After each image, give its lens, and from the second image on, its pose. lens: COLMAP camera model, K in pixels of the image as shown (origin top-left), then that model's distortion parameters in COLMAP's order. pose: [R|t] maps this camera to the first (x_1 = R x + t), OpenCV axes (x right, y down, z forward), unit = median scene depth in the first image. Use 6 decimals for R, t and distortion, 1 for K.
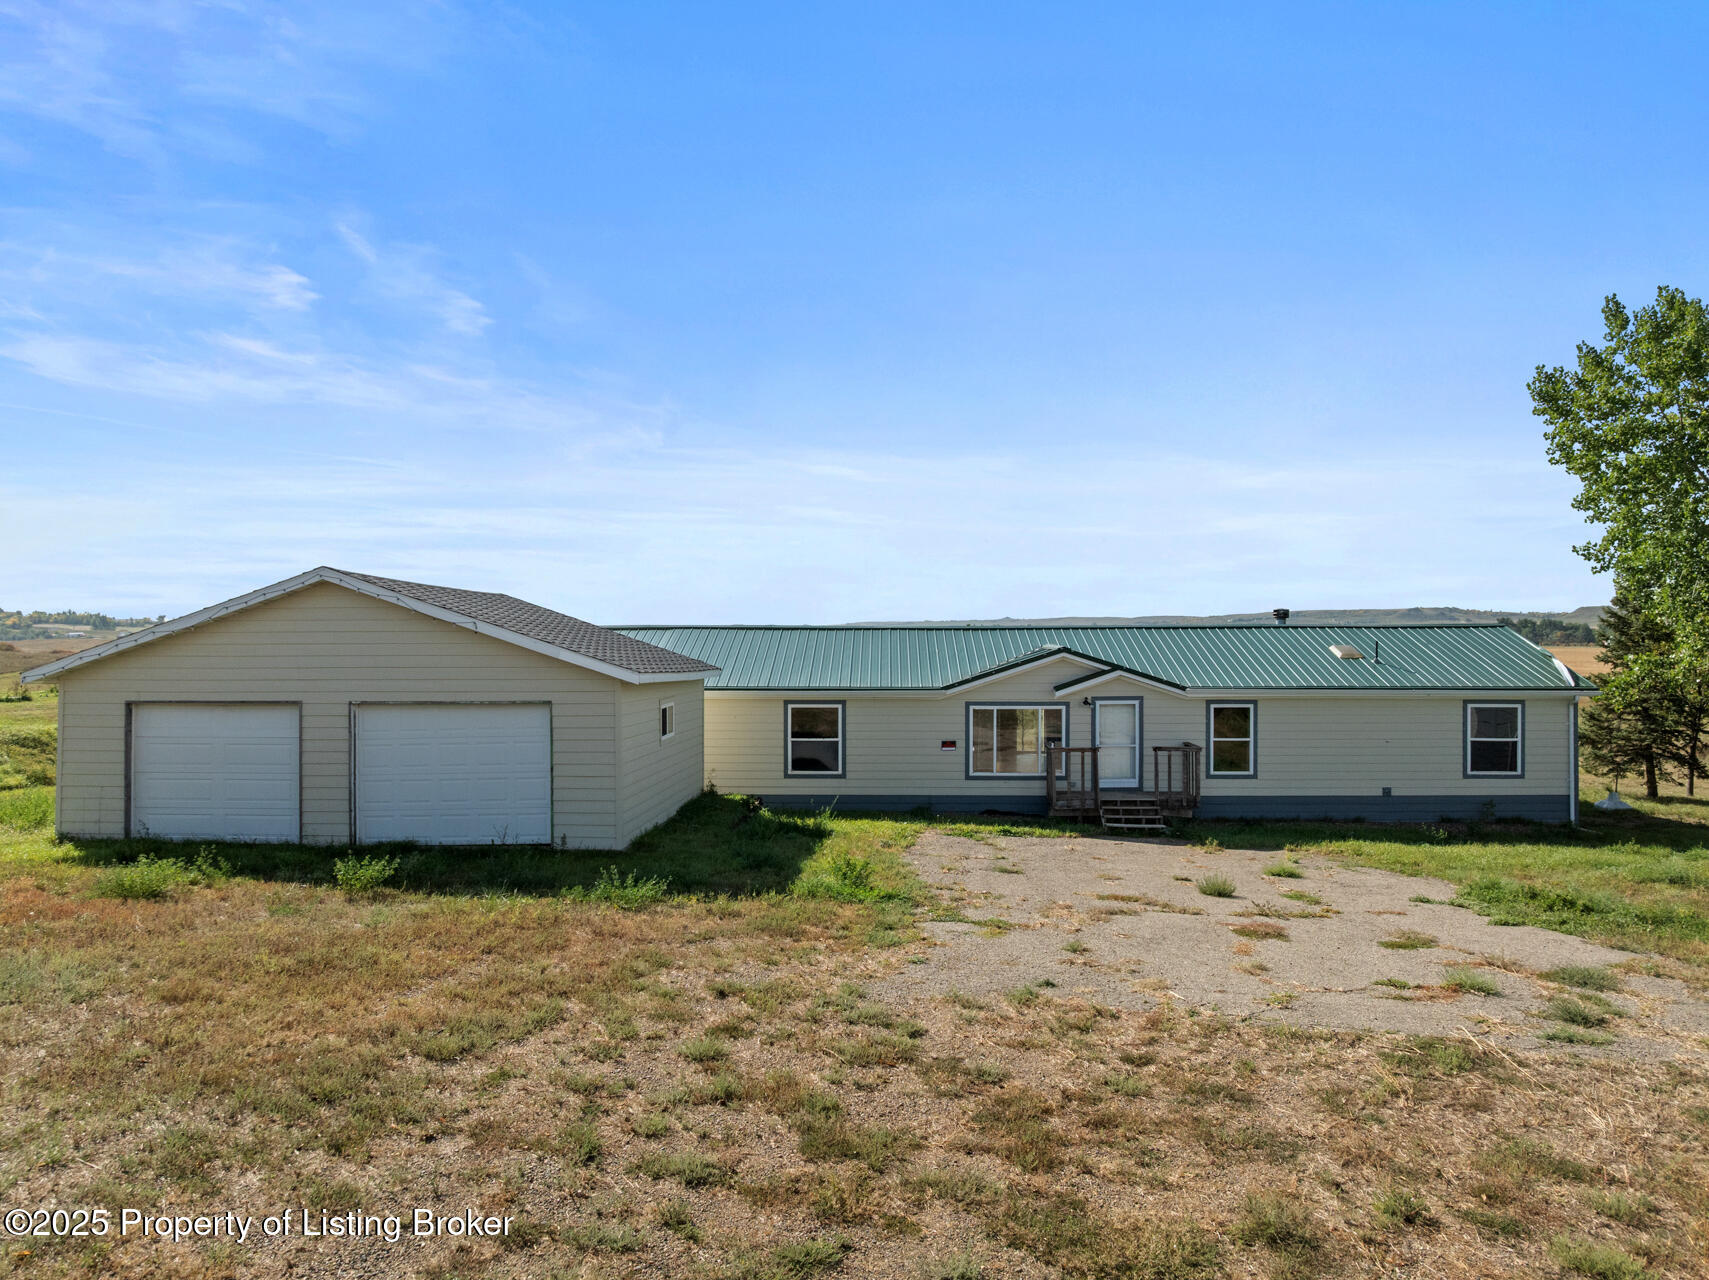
lens RADIAL K [[1200.3, 0, 847.4], [0, 1200.3, 610.4], [0, 0, 1]] dist [-0.042214, 0.033820]
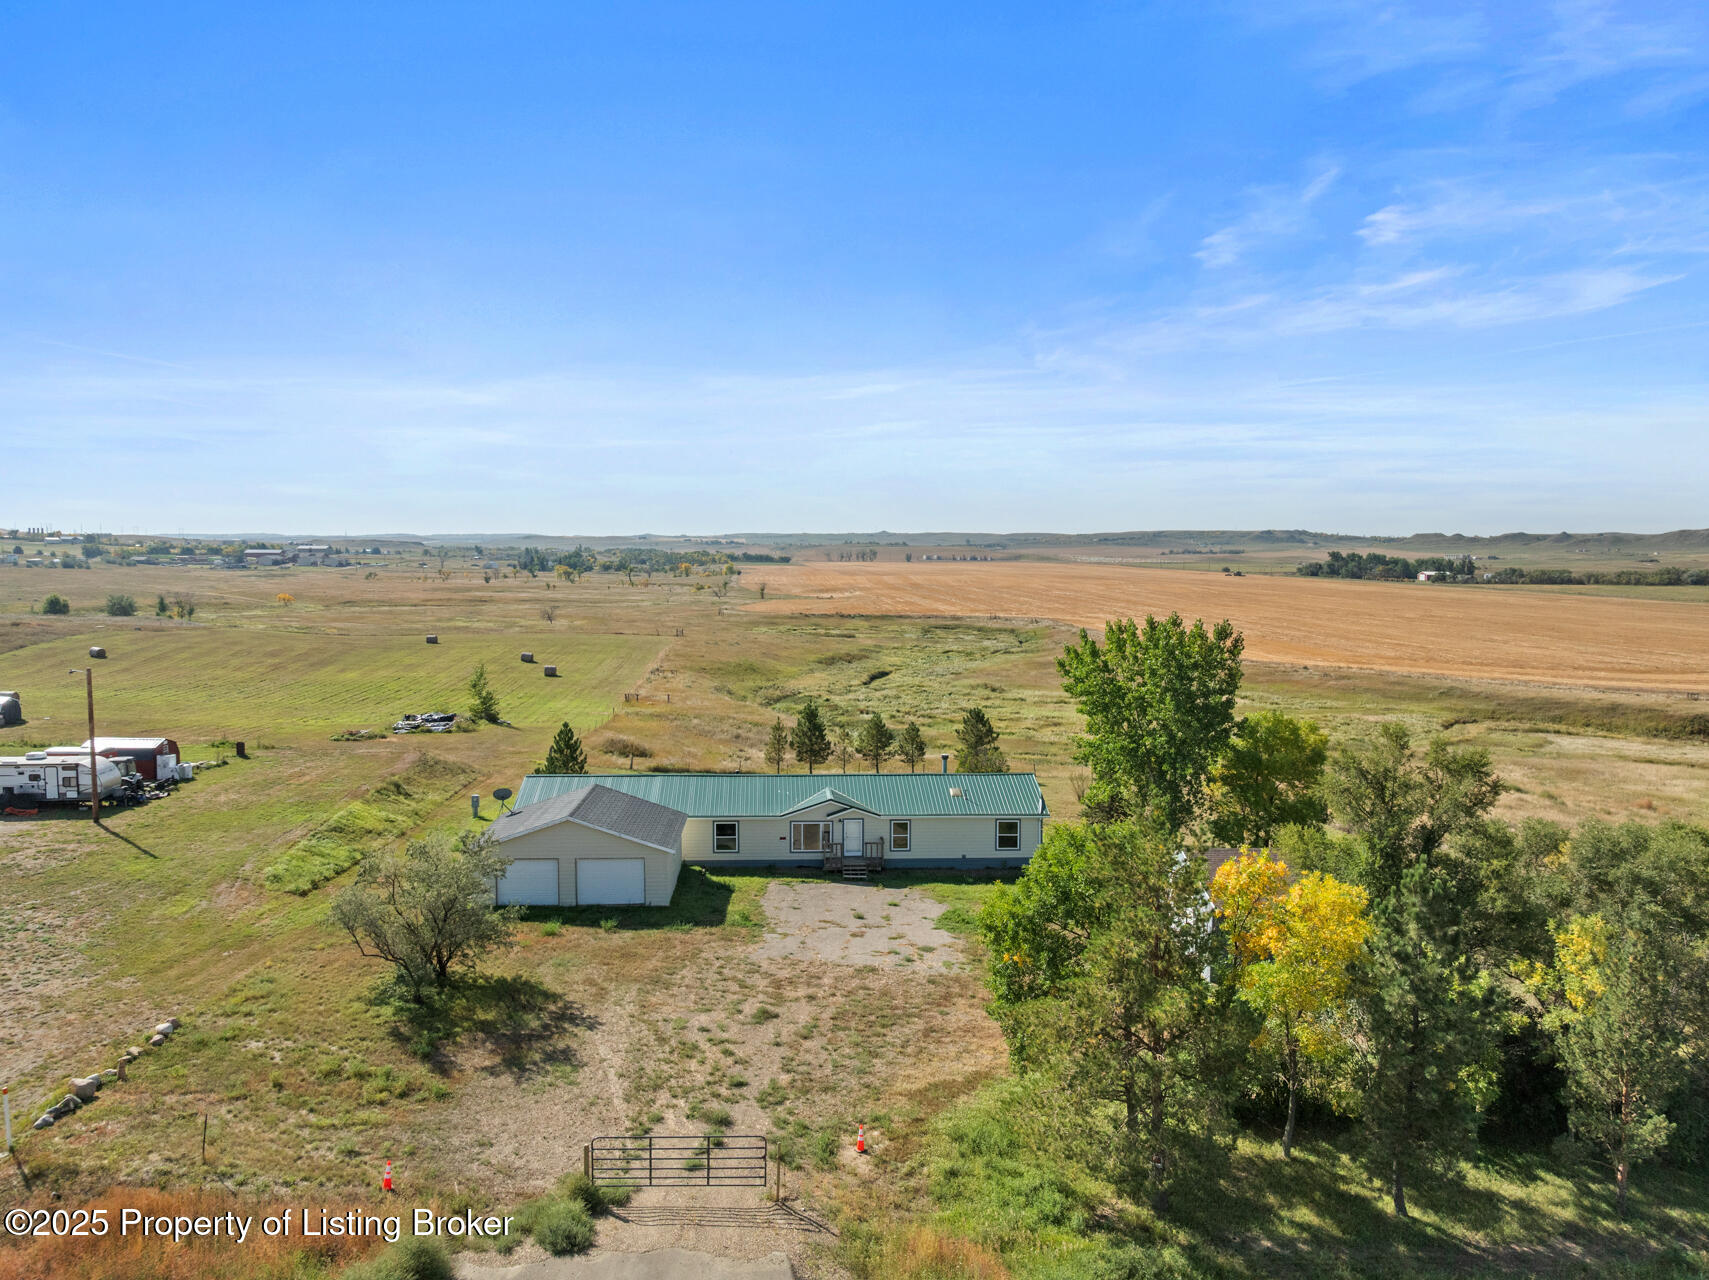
lens RADIAL K [[1215.4, 0, 854.5], [0, 1215.4, 640.0], [0, 0, 1]] dist [-0.056299, 0.023630]
pose [[0.994100, 0.004806, 0.108364, -0.034964], [-0.015881, 0.994701, 0.101578, -0.522045], [-0.107302, -0.102700, 0.988908, -1.337509]]
